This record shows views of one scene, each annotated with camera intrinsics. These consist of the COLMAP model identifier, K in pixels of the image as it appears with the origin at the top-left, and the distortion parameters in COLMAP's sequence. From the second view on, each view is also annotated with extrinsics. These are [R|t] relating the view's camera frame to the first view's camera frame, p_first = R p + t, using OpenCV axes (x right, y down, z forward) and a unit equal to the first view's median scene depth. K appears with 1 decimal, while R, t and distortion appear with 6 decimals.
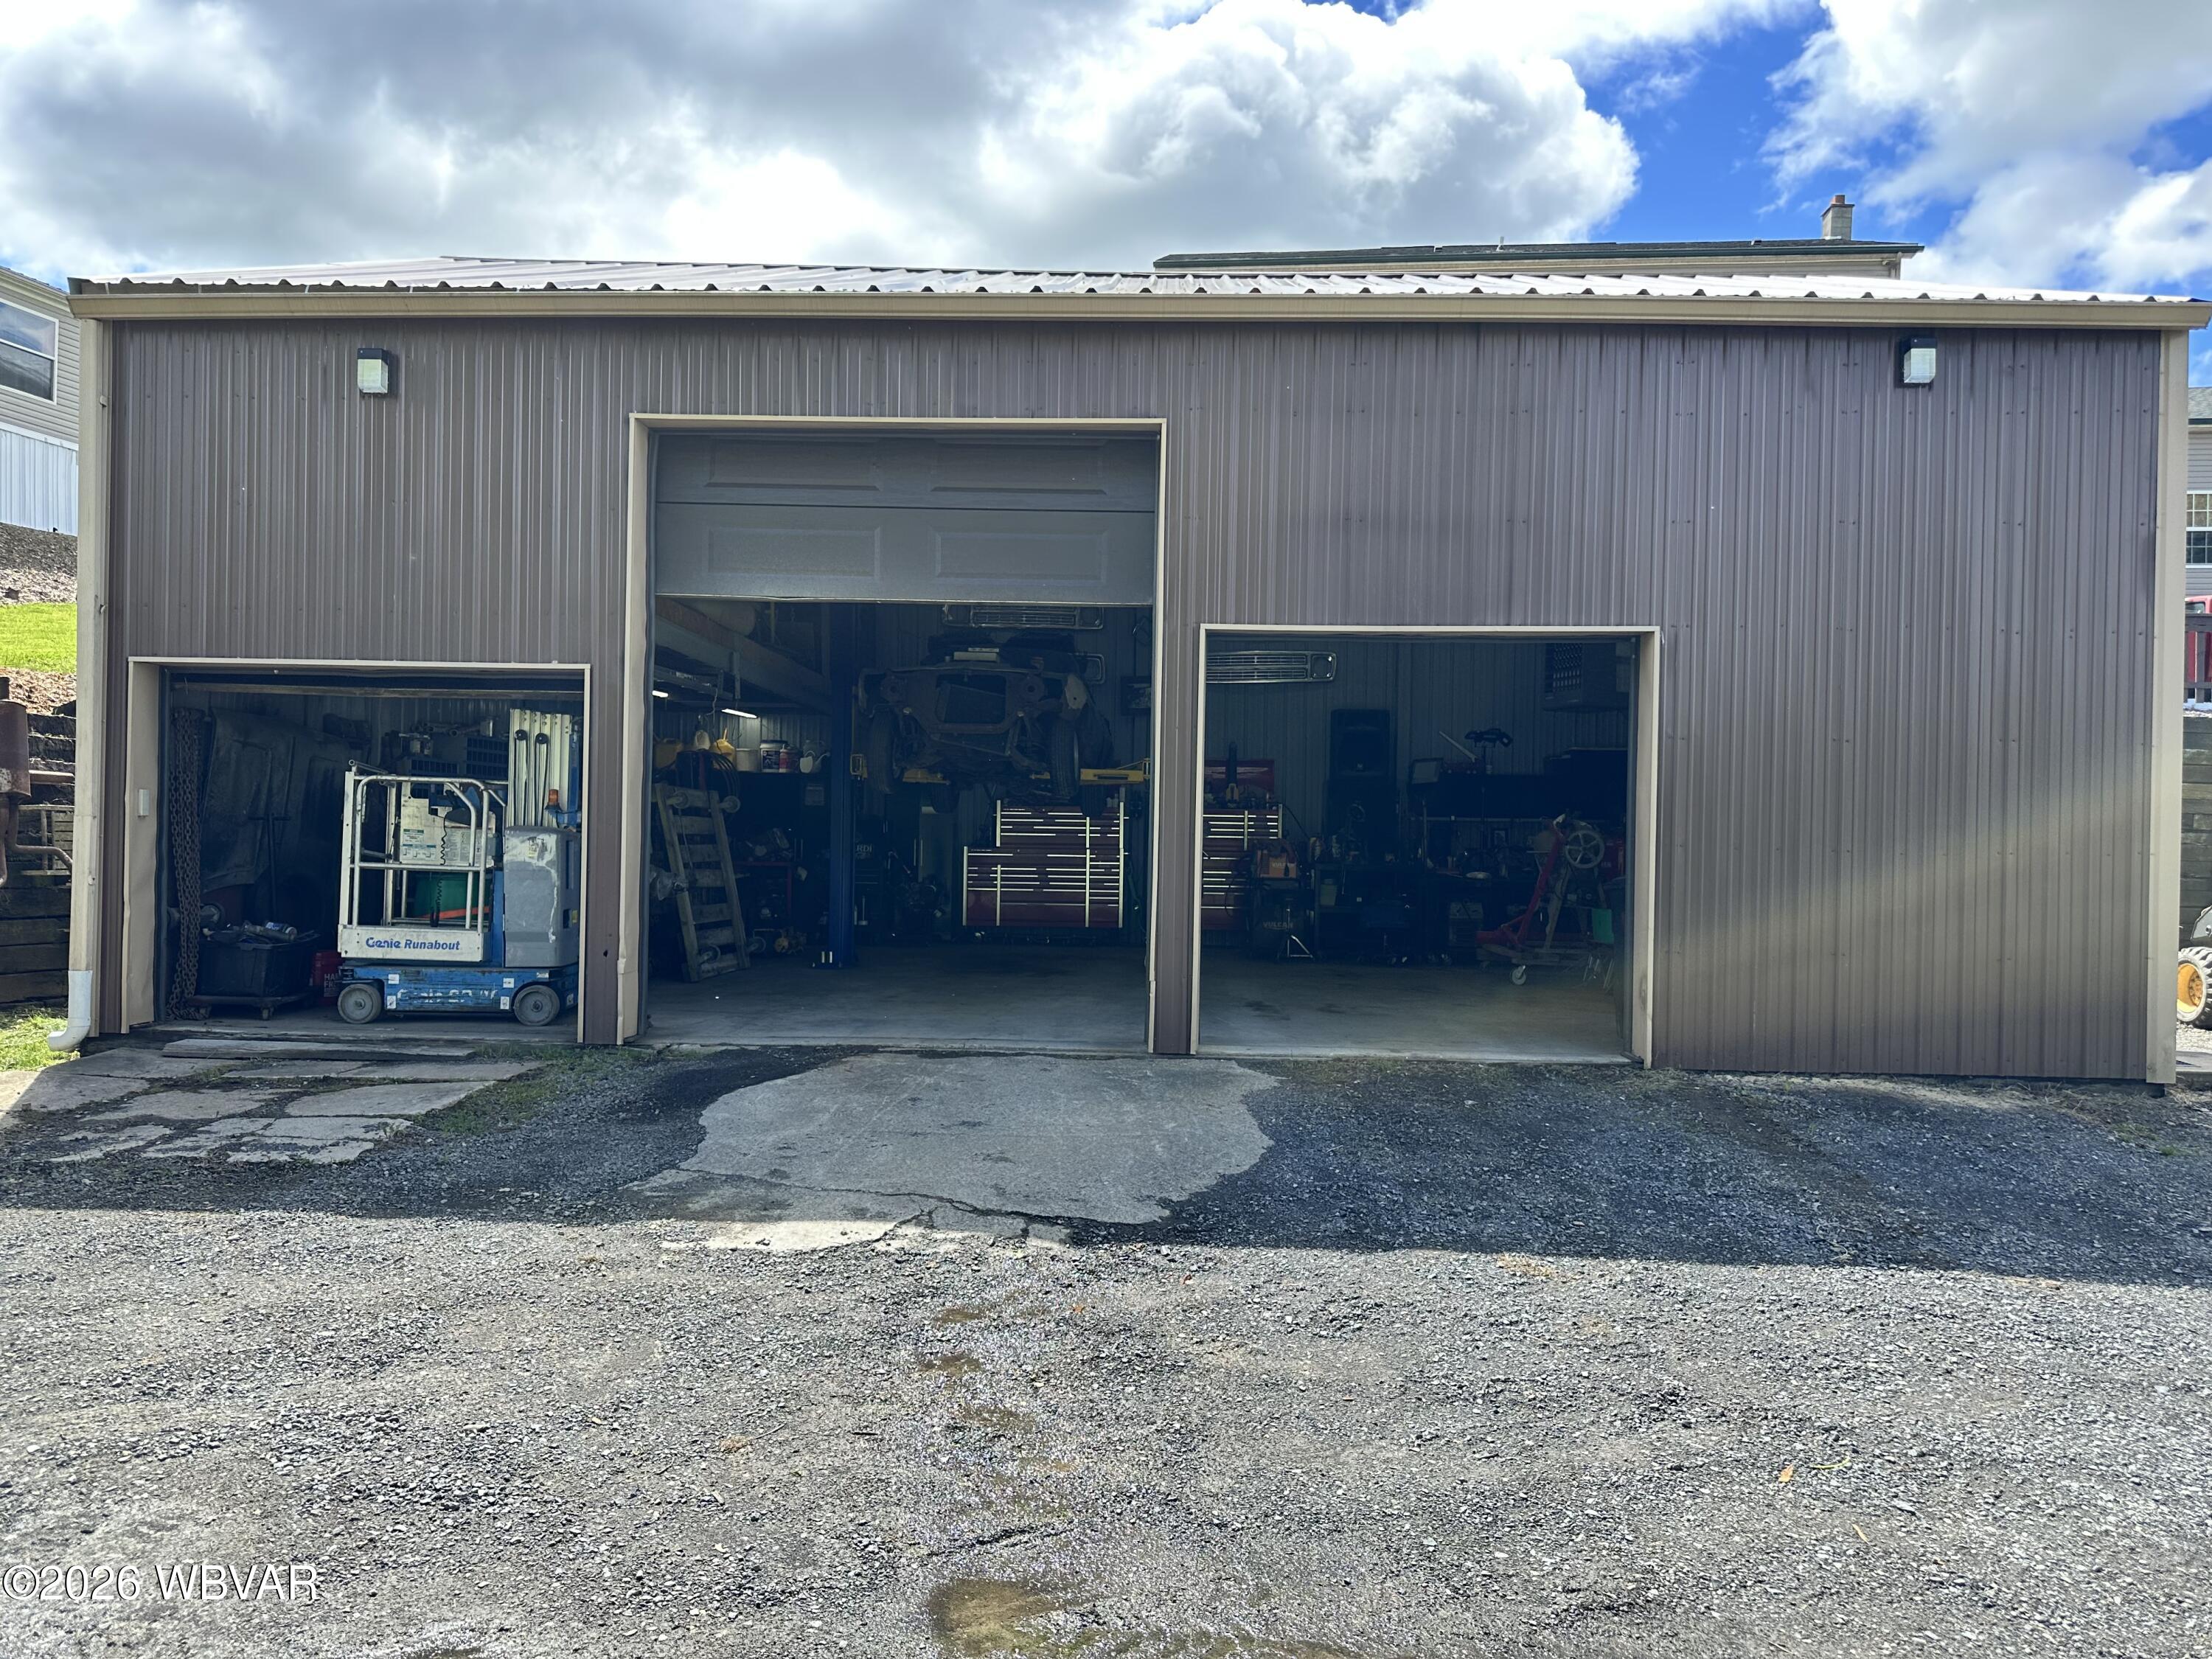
lens RADIAL K [[1548.6, 0, 1058.1], [0, 1548.6, 826.9], [0, 0, 1]] dist [0.062619, -0.082091]
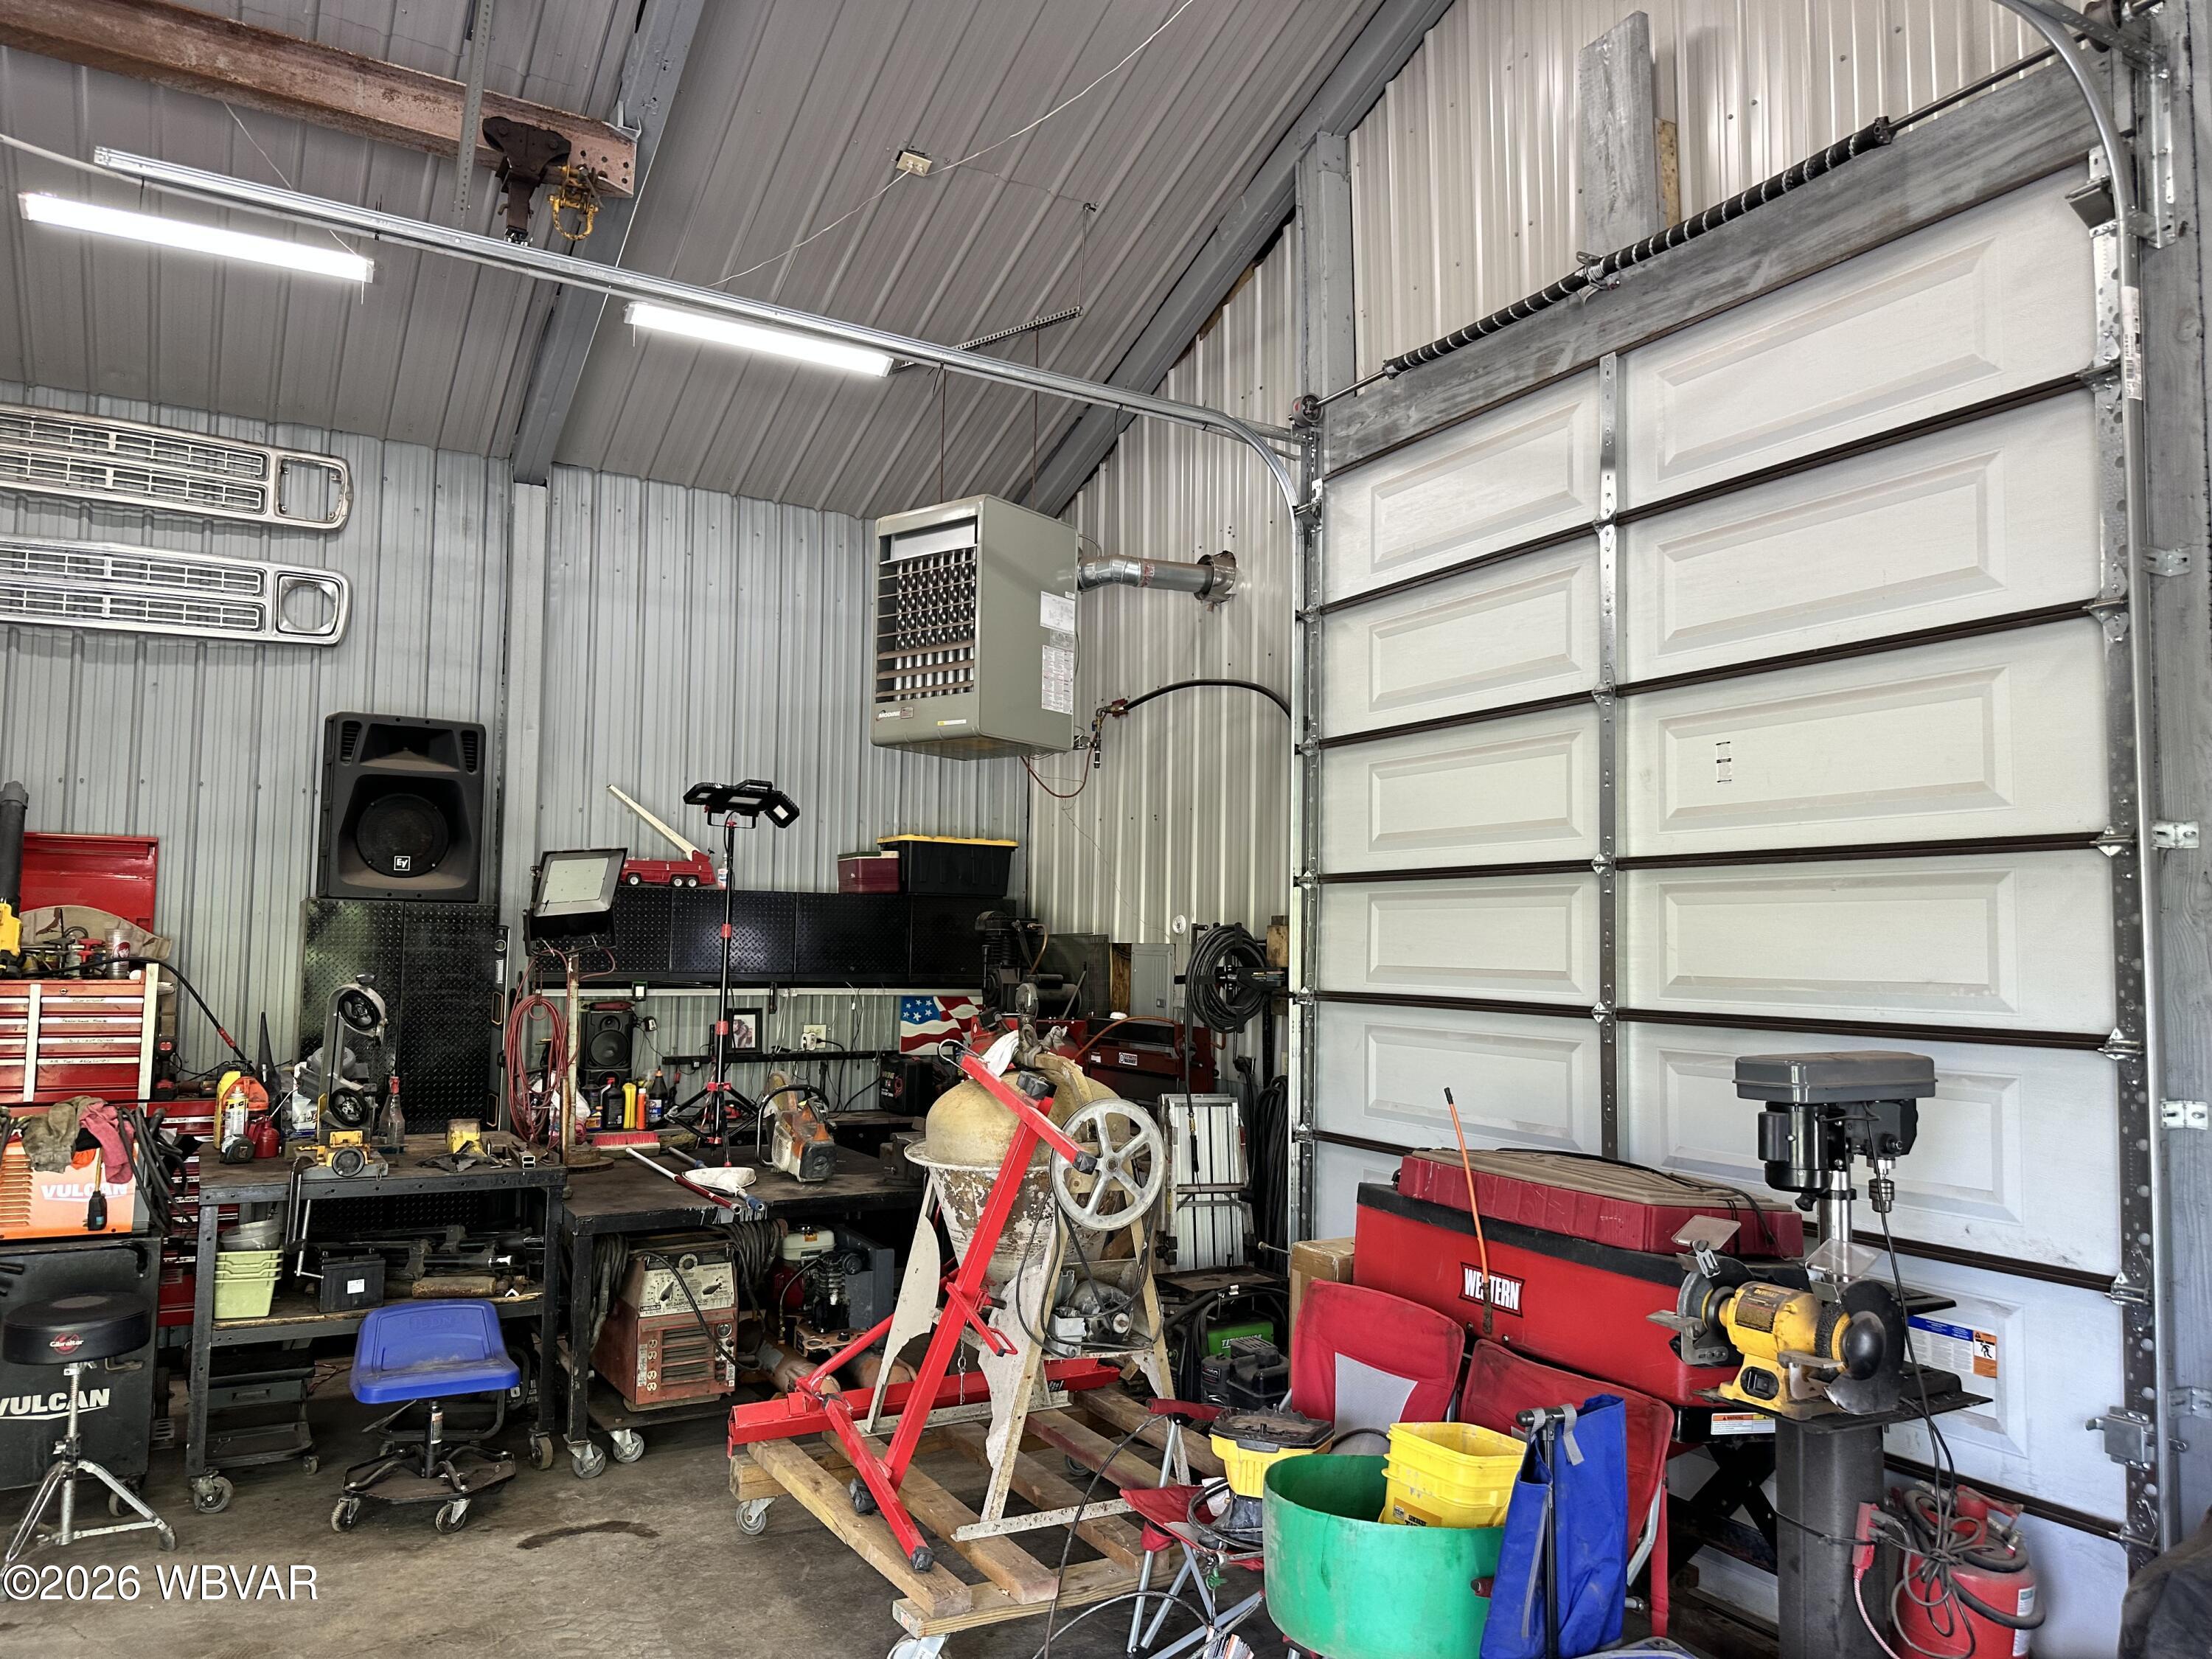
lens RADIAL K [[1548.6, 0, 1103.3], [0, 1548.6, 854.0], [0, 0, 1]] dist [0.062619, -0.082091]
pose [[0.844165, 0.030198, 0.535232, 0.143807], [-0.008774, 0.999057, -0.042529, -0.028567], [-0.536011, 0.031206, 0.843634, 0.621886]]
